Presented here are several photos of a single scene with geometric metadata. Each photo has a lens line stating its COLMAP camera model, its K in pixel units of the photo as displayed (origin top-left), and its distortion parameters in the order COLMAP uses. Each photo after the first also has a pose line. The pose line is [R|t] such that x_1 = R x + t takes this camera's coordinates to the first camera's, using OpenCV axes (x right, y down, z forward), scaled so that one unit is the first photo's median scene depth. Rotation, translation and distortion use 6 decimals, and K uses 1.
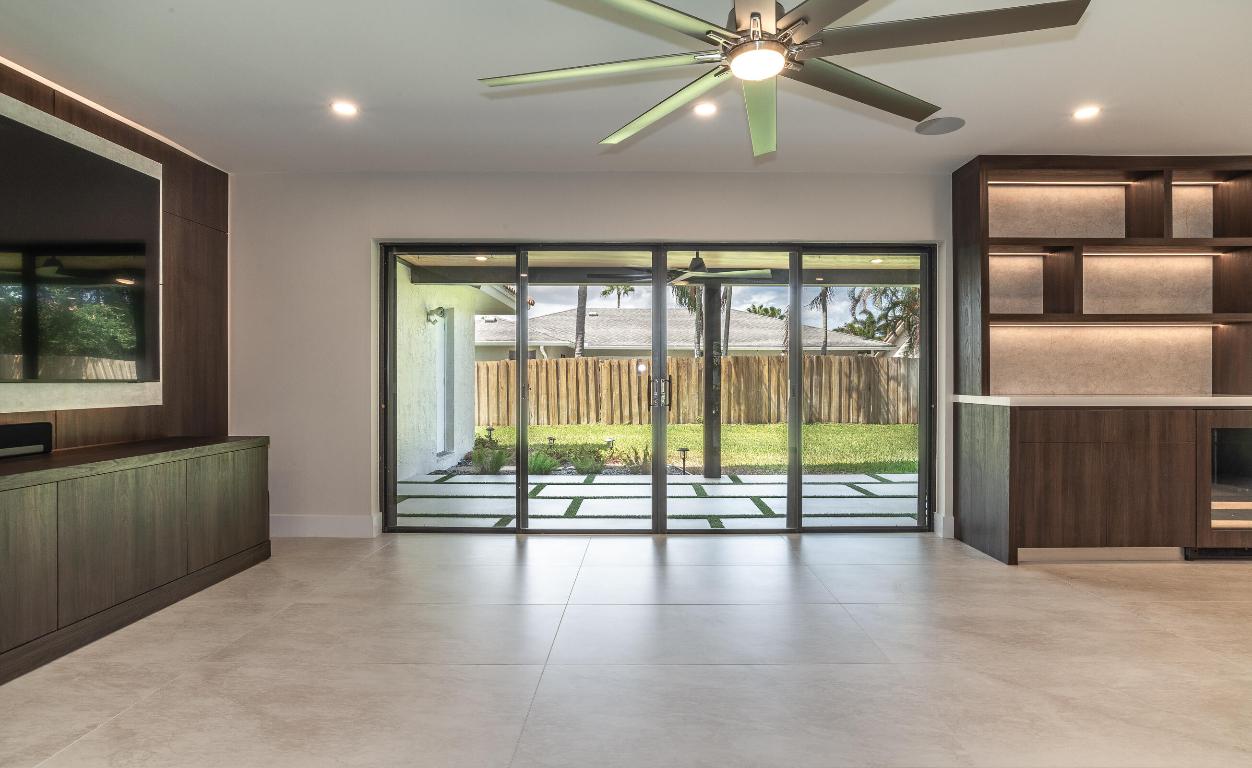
lens RADIAL K [[634.7, 0, 631.5], [0, 634.7, 381.2], [0, 0, 1]] dist [0.002190, 0.003639]
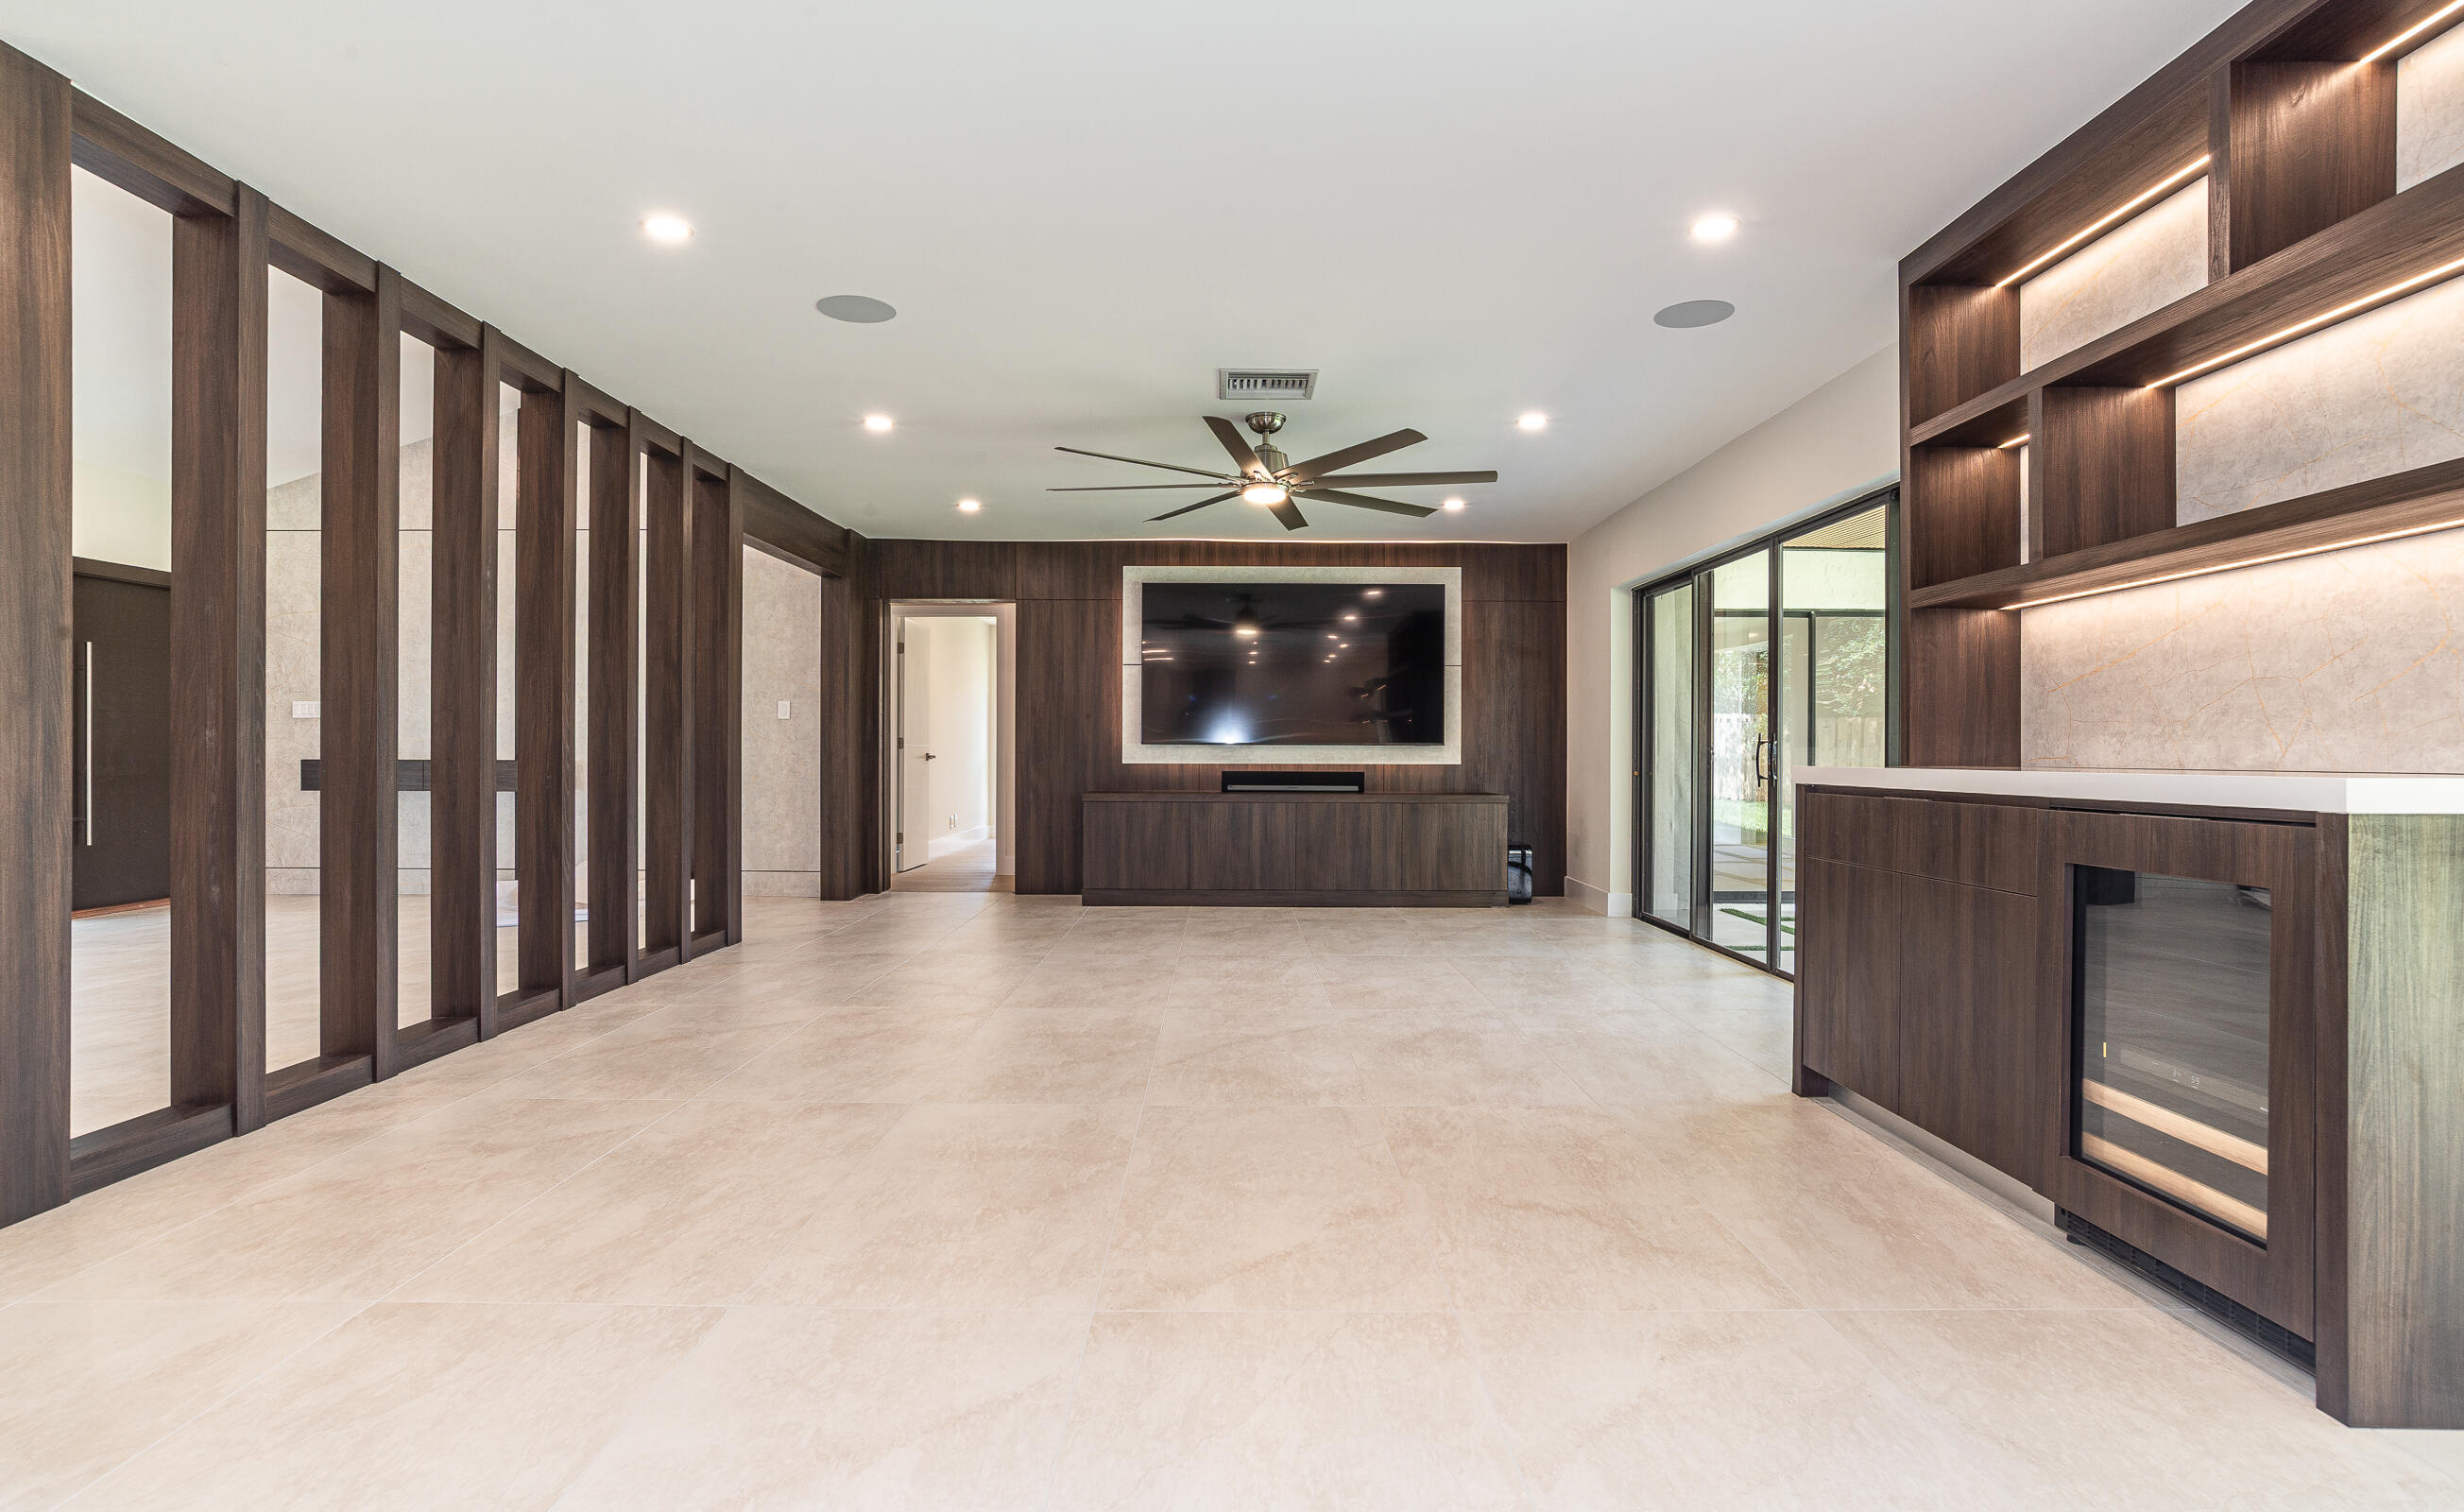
lens RADIAL K [[1249.2, 0, 1238.7], [0, 1249.2, 742.3], [0, 0, 1]] dist [0.002190, 0.003639]
pose [[0.024515, -0.007826, -0.999669, 1.353794], [-0.008527, 0.999931, -0.008037, 0.015719], [0.999663, 0.008721, 0.024447, 0.453977]]
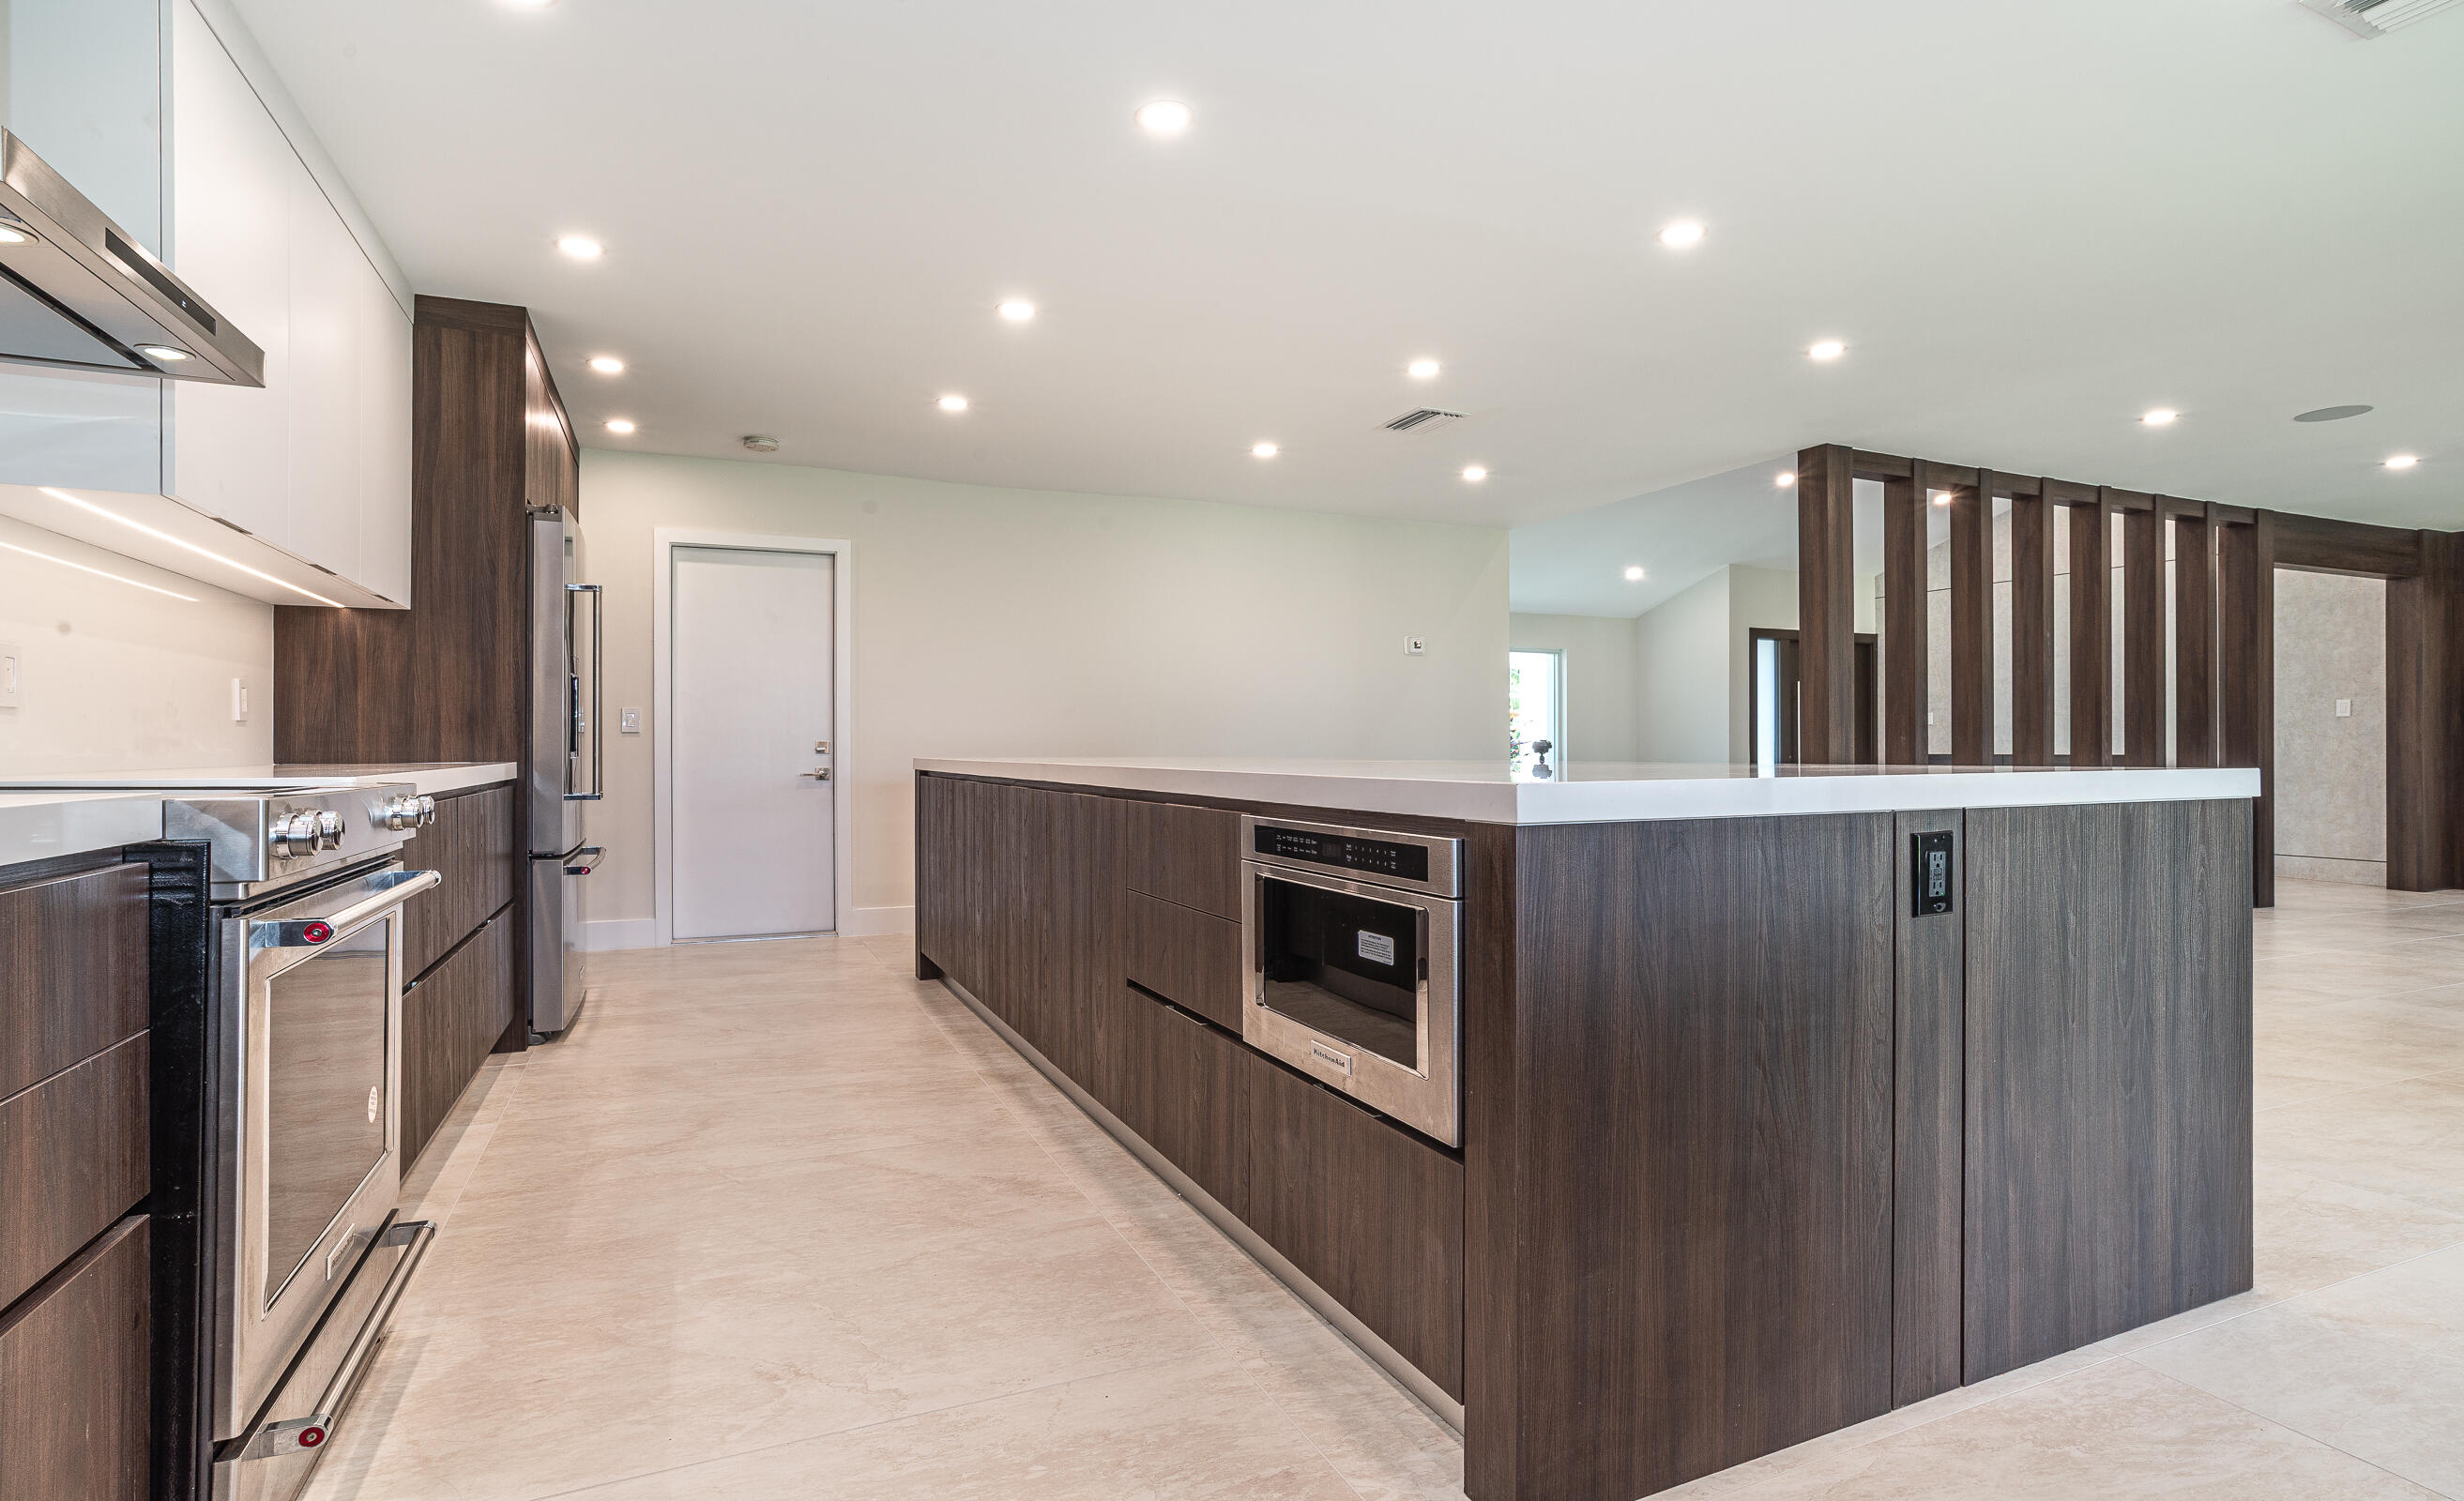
lens RADIAL K [[1248.9, 0, 1222.9], [0, 1248.9, 732.9], [0, 0, 1]] dist [0.002190, 0.003639]
pose [[-0.897141, -0.004231, -0.441725, 1.980802], [-0.001372, 0.999976, -0.006791, 0.013487], [0.441743, -0.005487, -0.897125, 0.838994]]
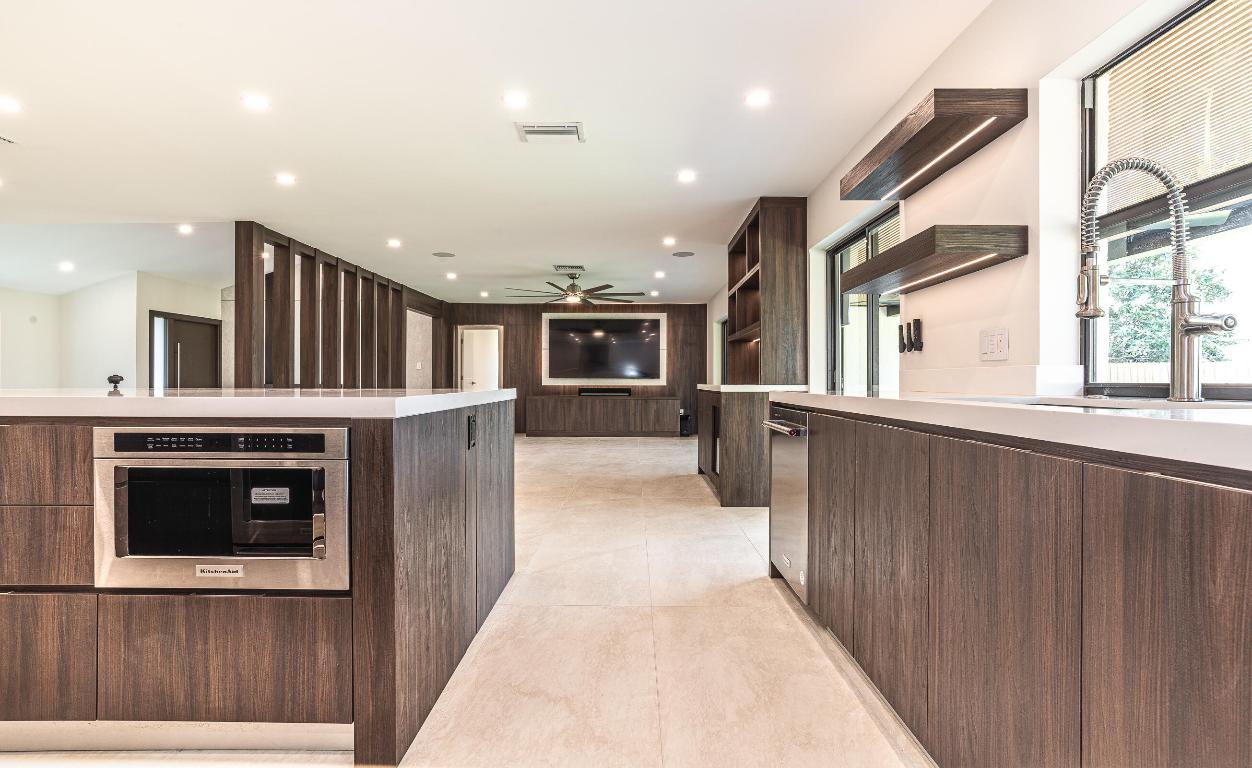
lens RADIAL K [[634.7, 0, 628.4], [0, 634.7, 380.9], [0, 0, 1]] dist [0.002190, 0.003639]
pose [[0.006308, -0.000343, -0.999980, 2.127463], [-0.008928, 0.999960, -0.000399, 0.014720], [0.999940, 0.008930, 0.006304, 0.676642]]
